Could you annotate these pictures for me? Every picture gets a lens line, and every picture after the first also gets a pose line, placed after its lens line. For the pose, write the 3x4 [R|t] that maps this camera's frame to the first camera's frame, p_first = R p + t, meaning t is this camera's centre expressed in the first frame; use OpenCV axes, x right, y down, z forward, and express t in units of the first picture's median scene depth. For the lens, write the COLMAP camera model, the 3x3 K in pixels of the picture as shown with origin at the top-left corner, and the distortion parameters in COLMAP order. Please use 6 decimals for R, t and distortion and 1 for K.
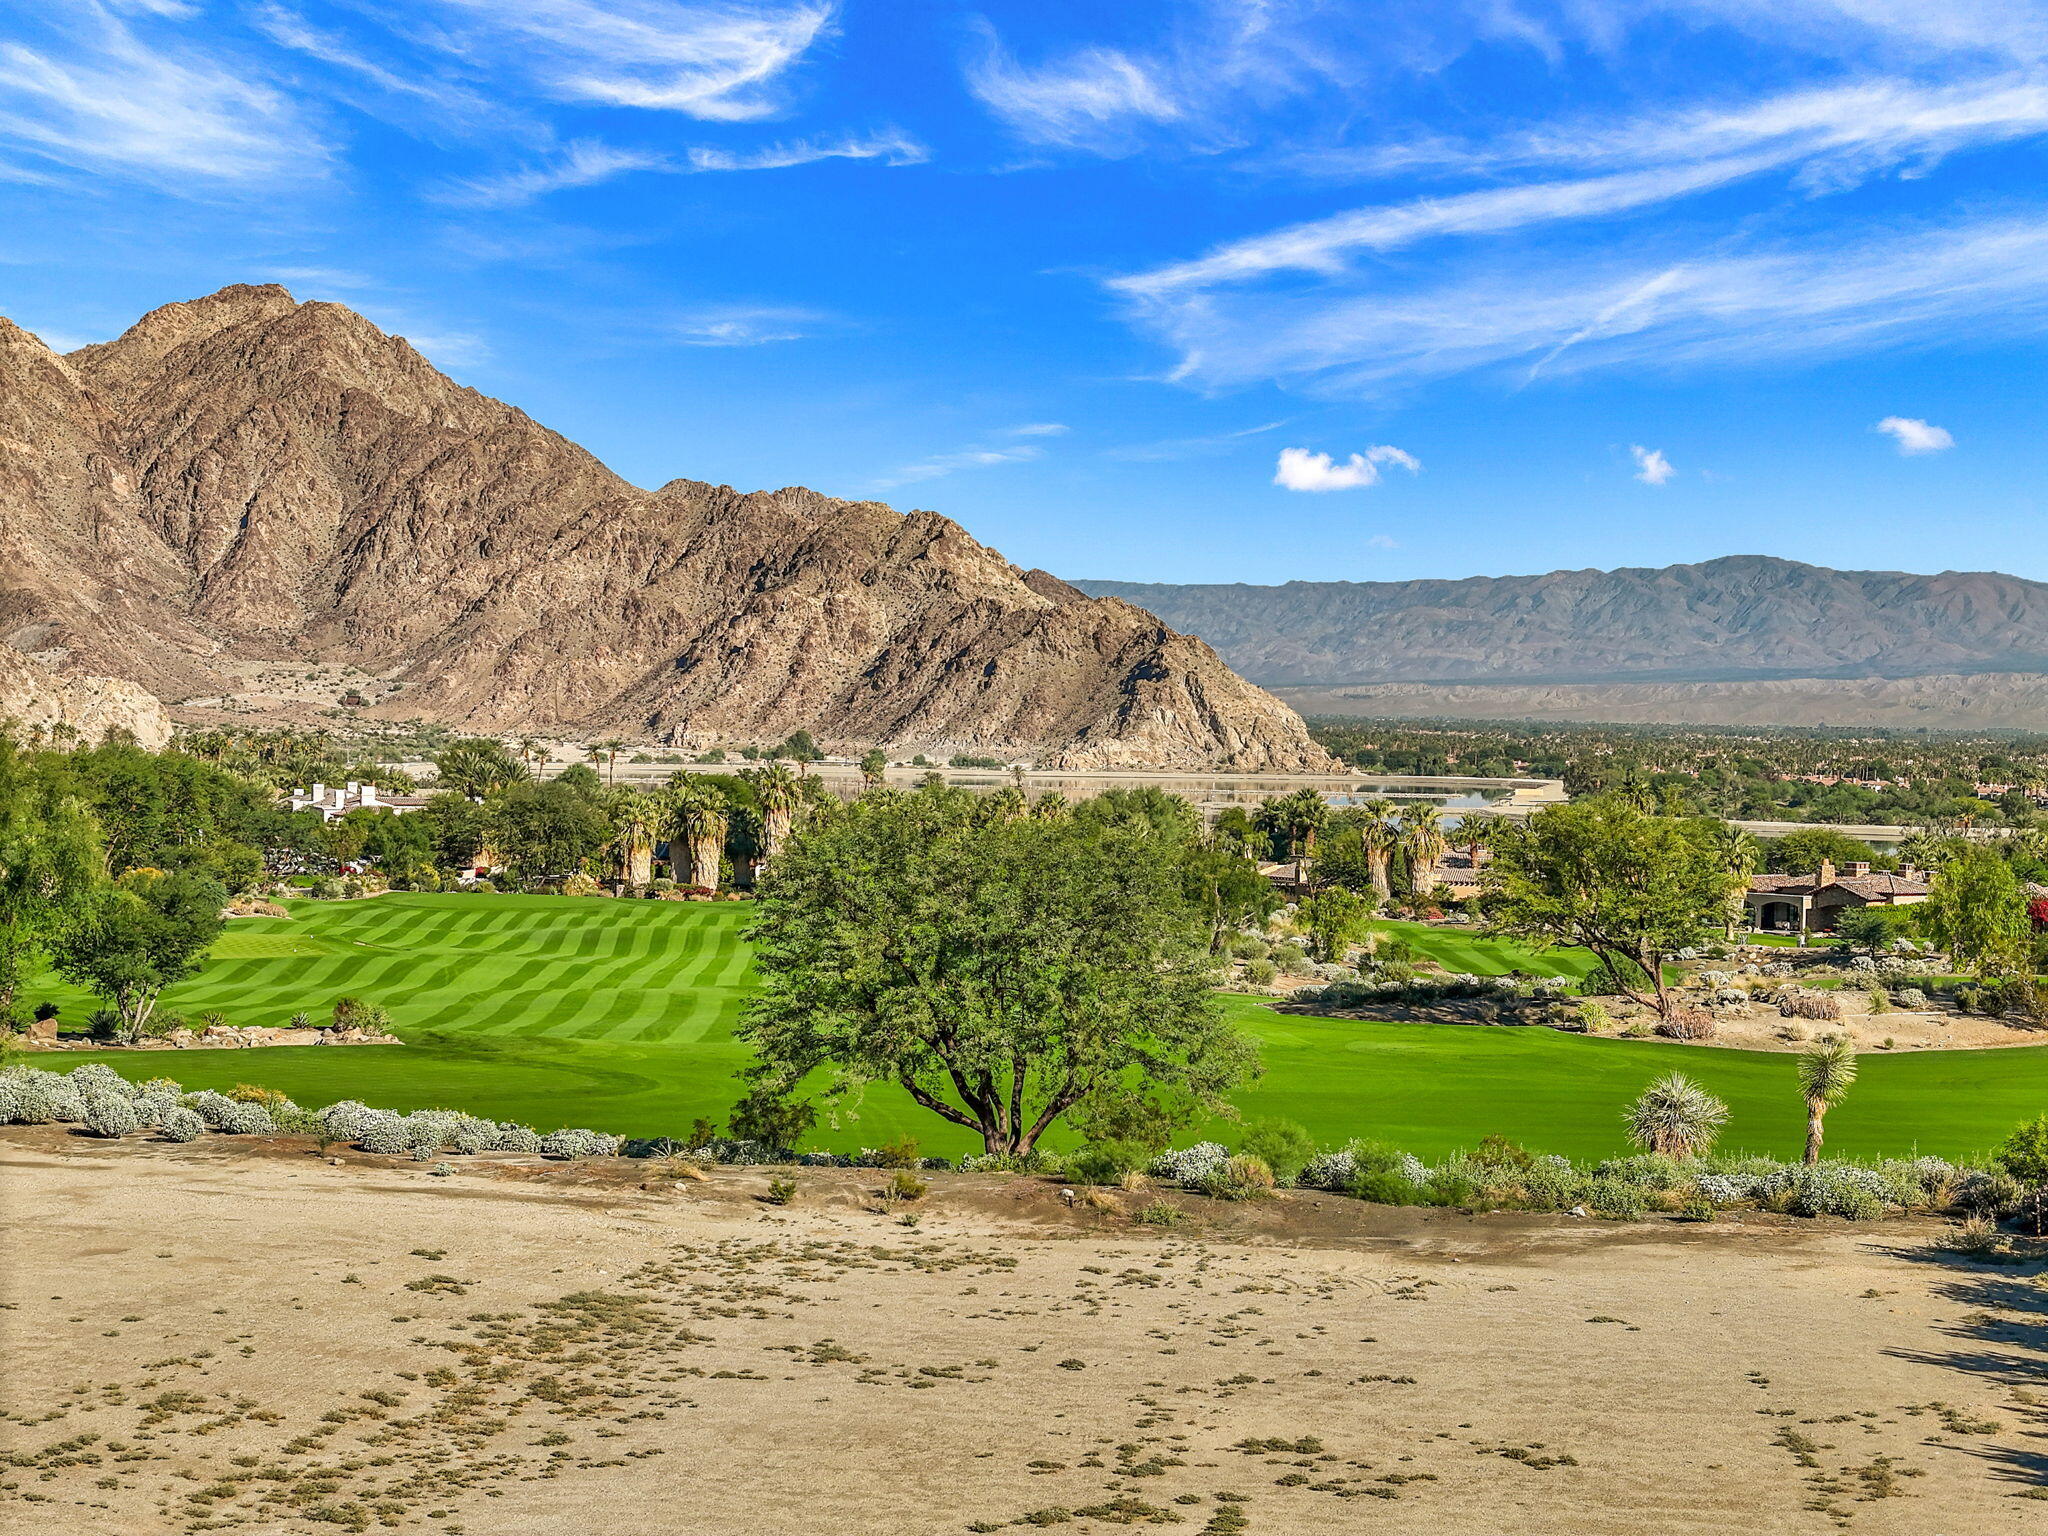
lens RADIAL K [[4111.4, 0, 1025.2], [0, 4111.4, 793.6], [0, 0, 1]] dist [-0.237689, 1.281643]
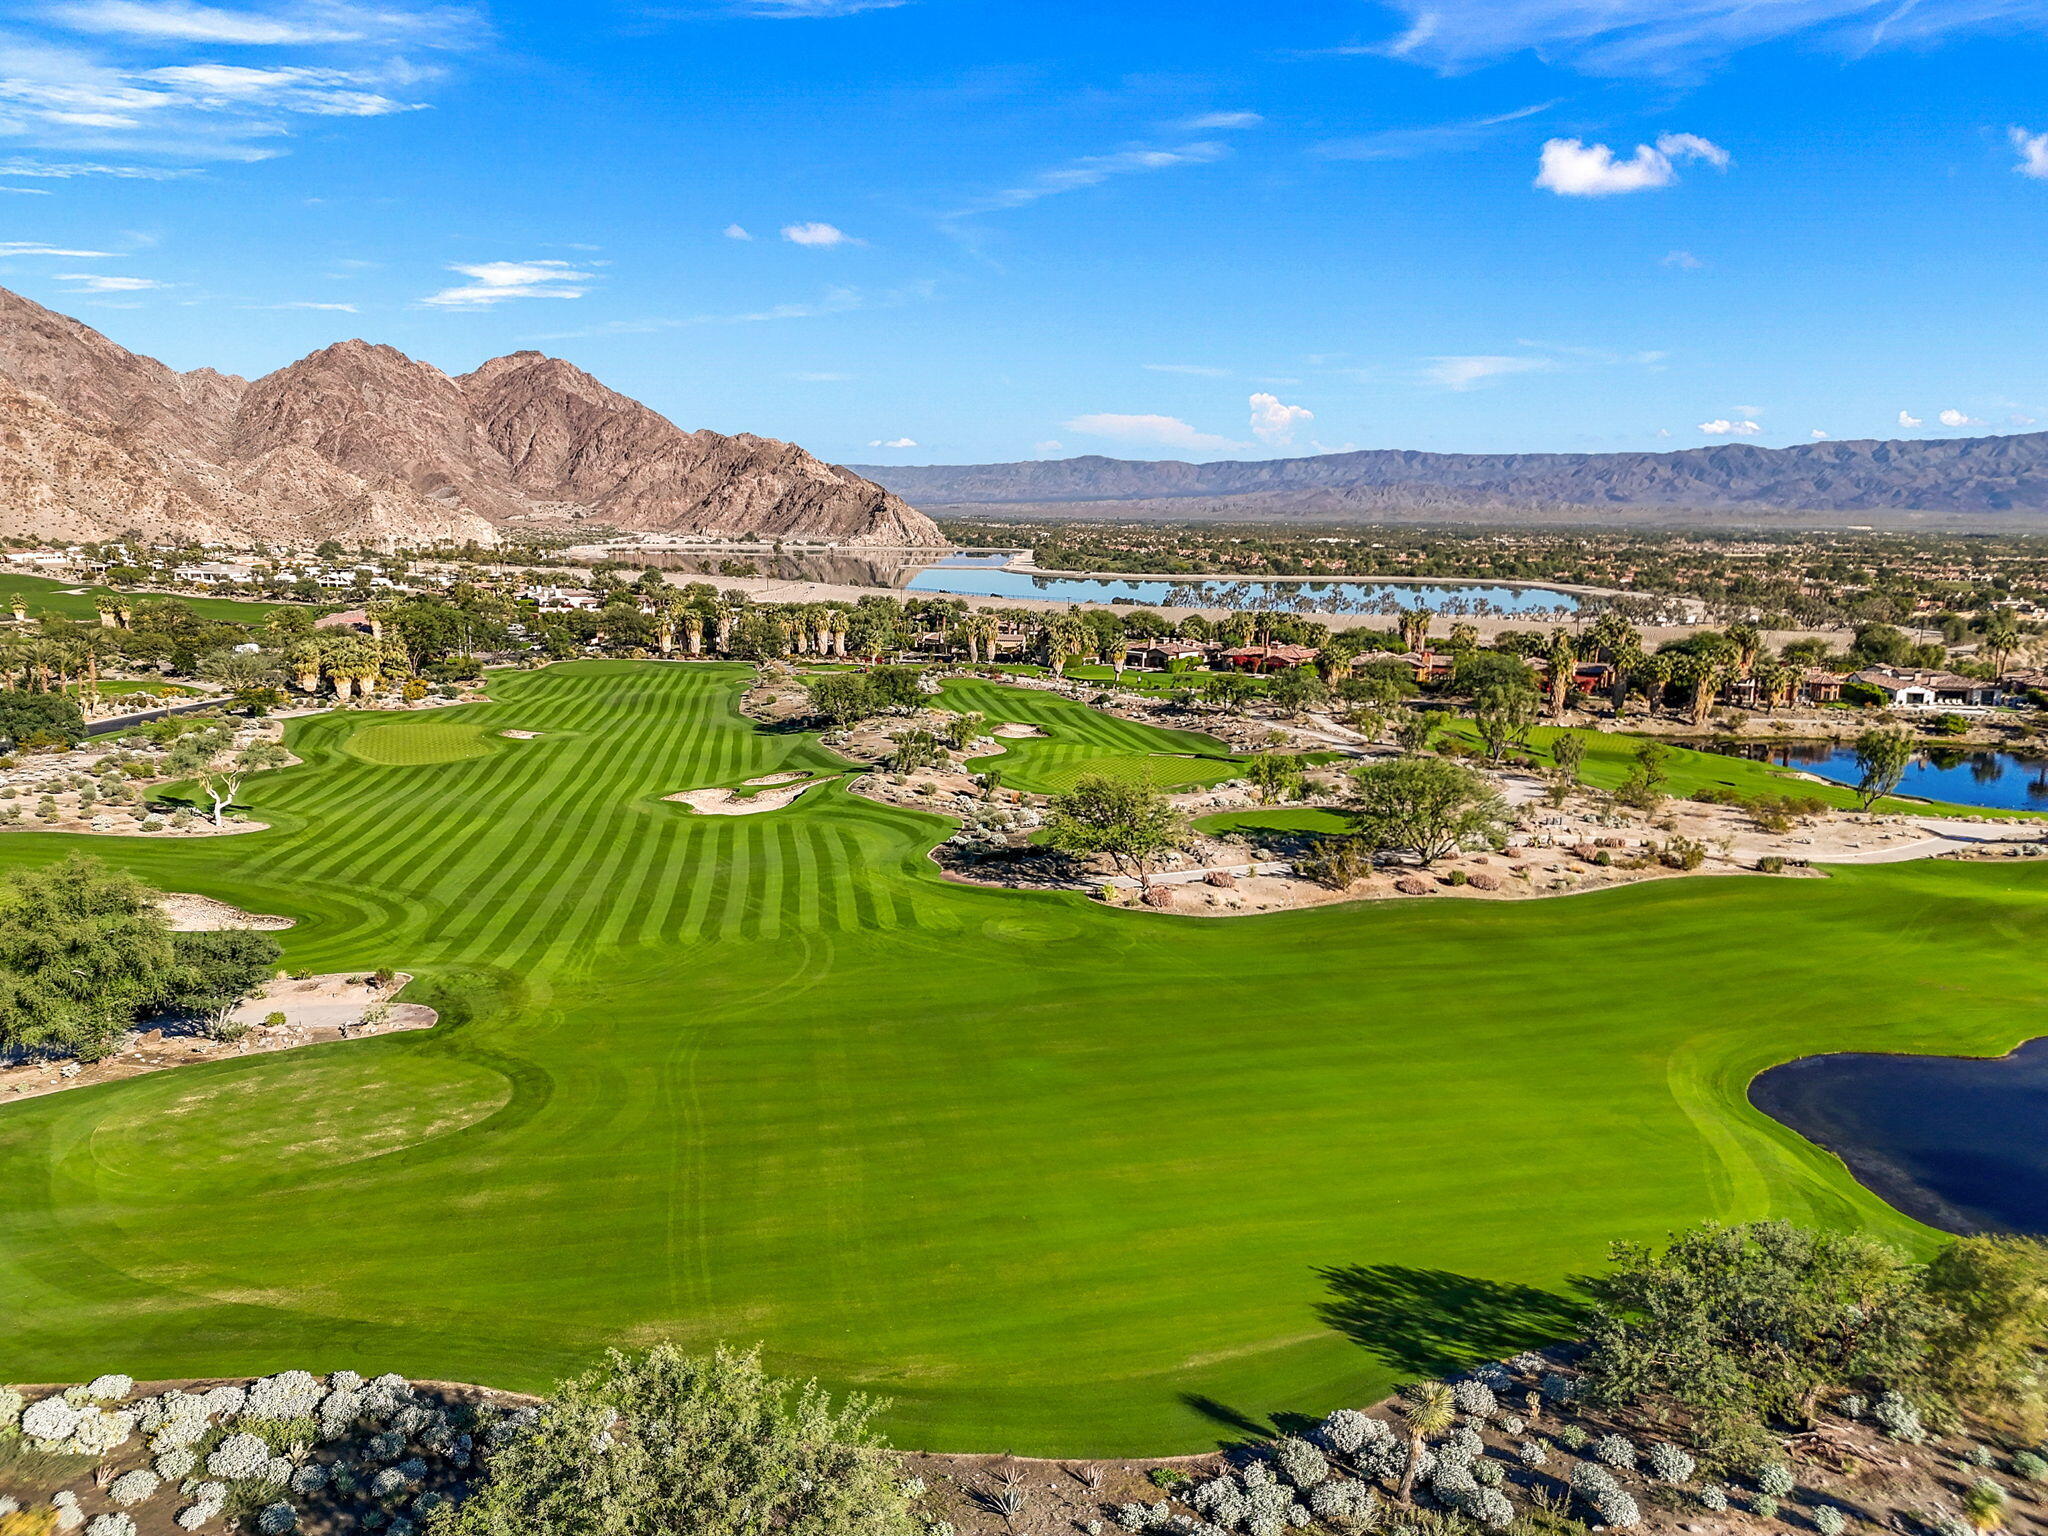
lens RADIAL K [[1423.0, 0, 1046.7], [0, 1423.0, 773.1], [0, 0, 1]] dist [0.050322, -0.050054]
pose [[0.989594, -0.029370, 0.140858, 0.001191], [0.006307, 0.986860, 0.161456, -0.007115], [-0.143749, -0.158888, 0.976776, 0.024286]]
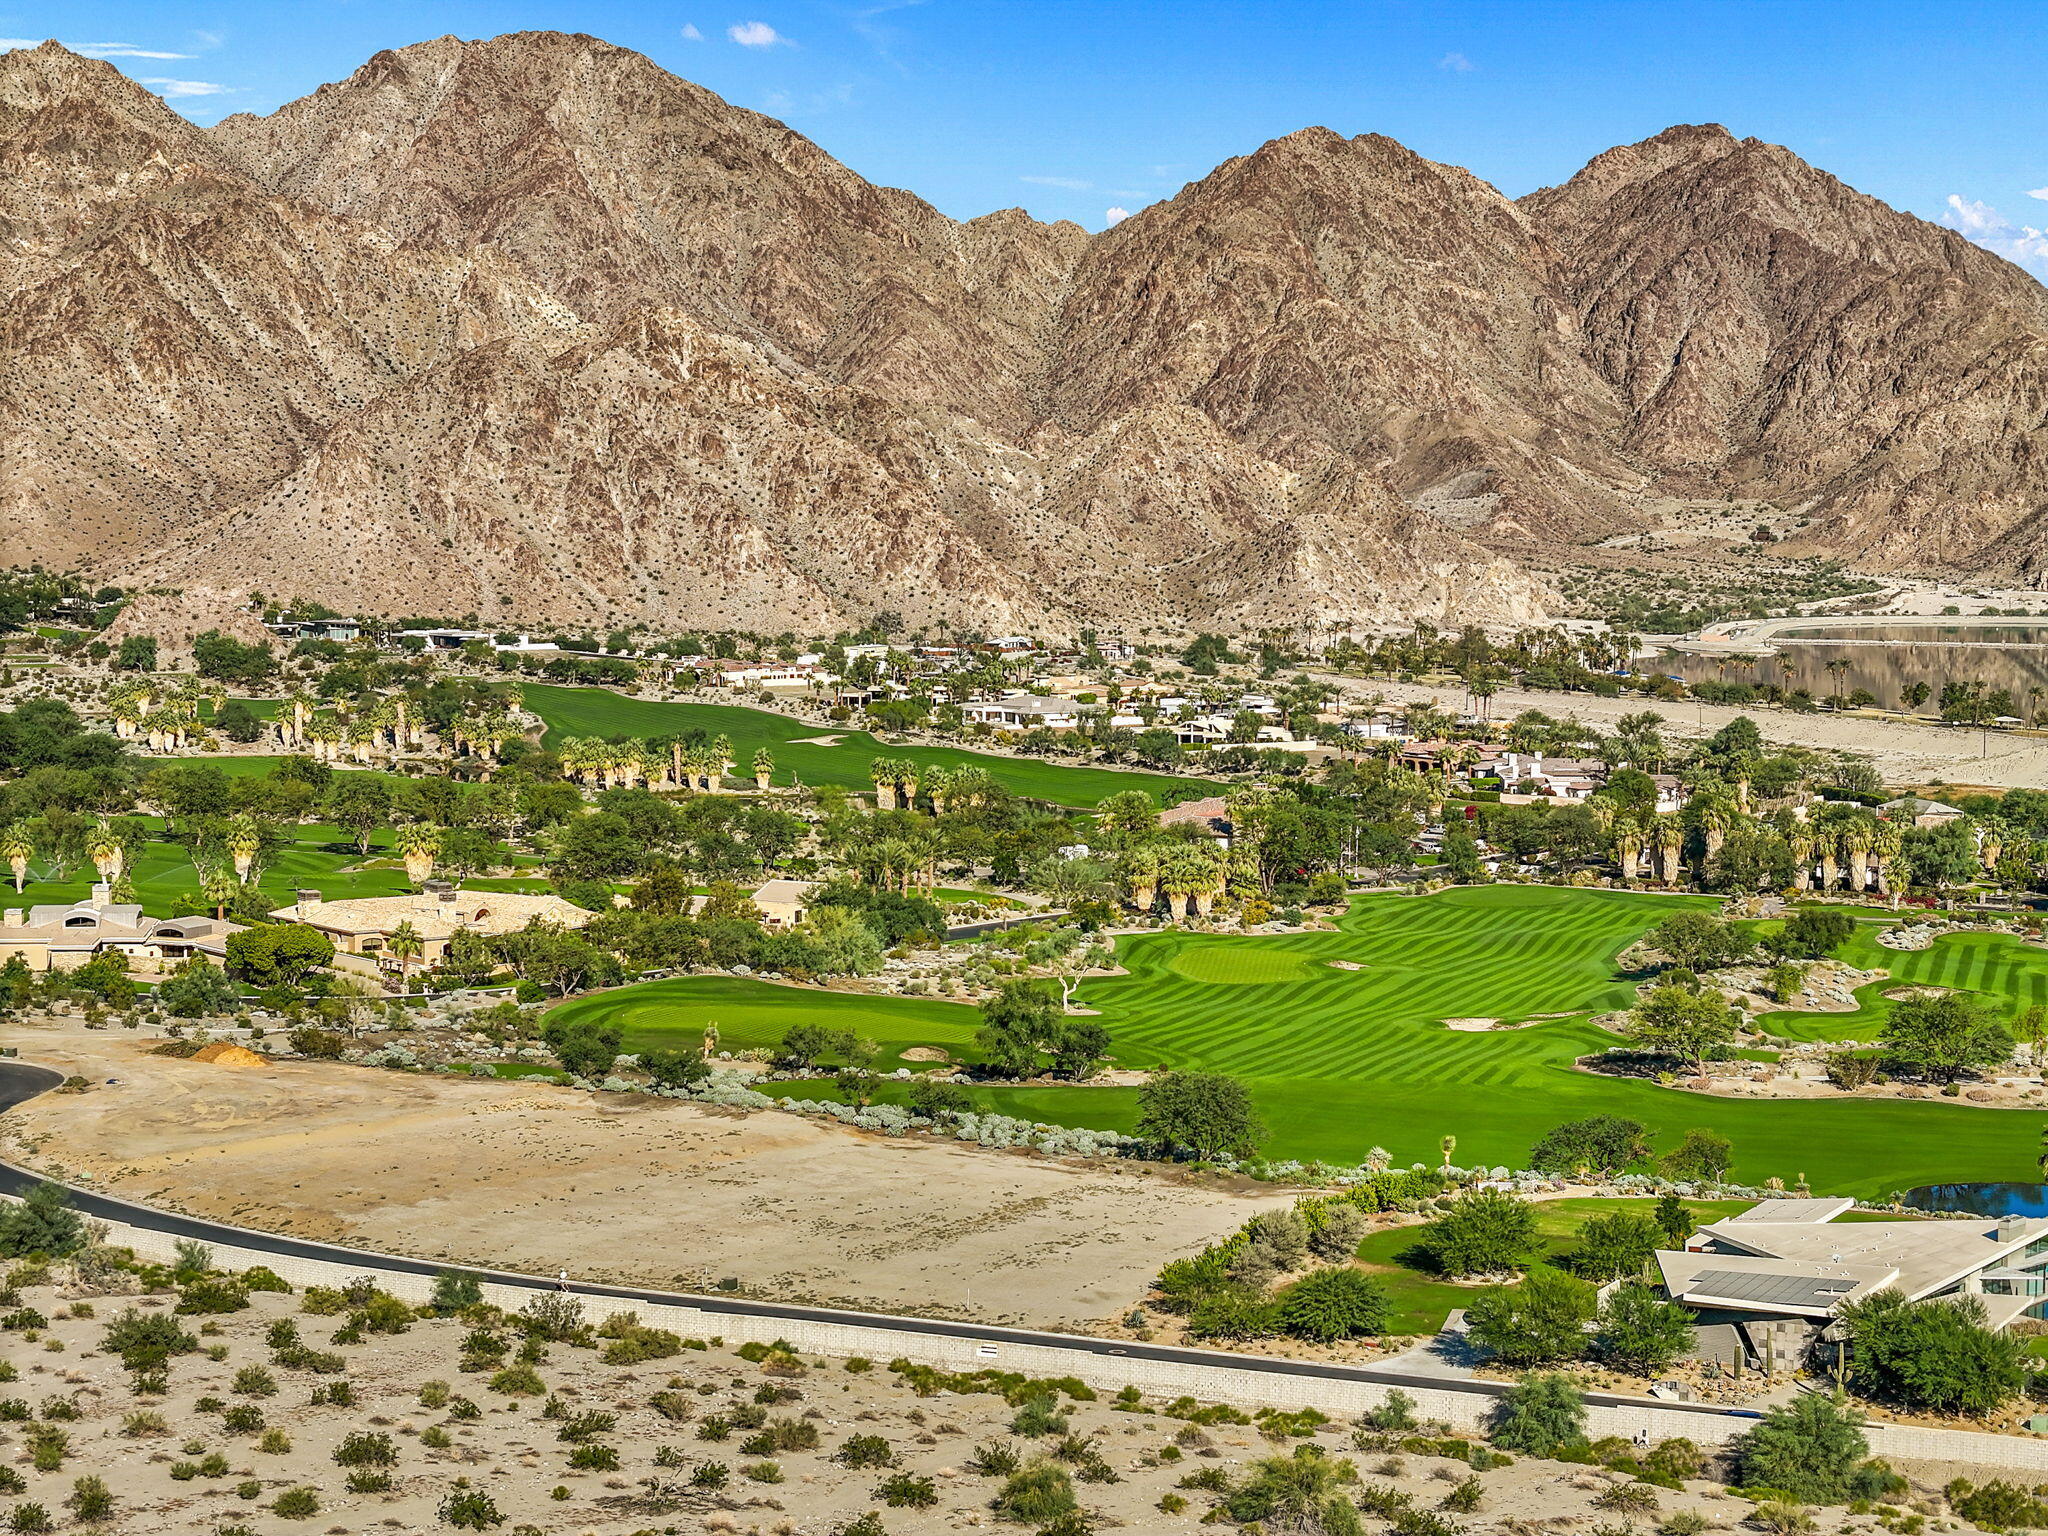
lens RADIAL K [[4118.5, 0, 1024.0], [0, 4118.5, 768.0], [0, 0, 1]] dist [-0.247960, 1.454377]
pose [[0.934517, 0.015207, -0.355593, 0.043445], [0.002589, 0.998770, 0.049516, -0.017049], [0.355908, -0.047195, 0.933328, -0.095990]]
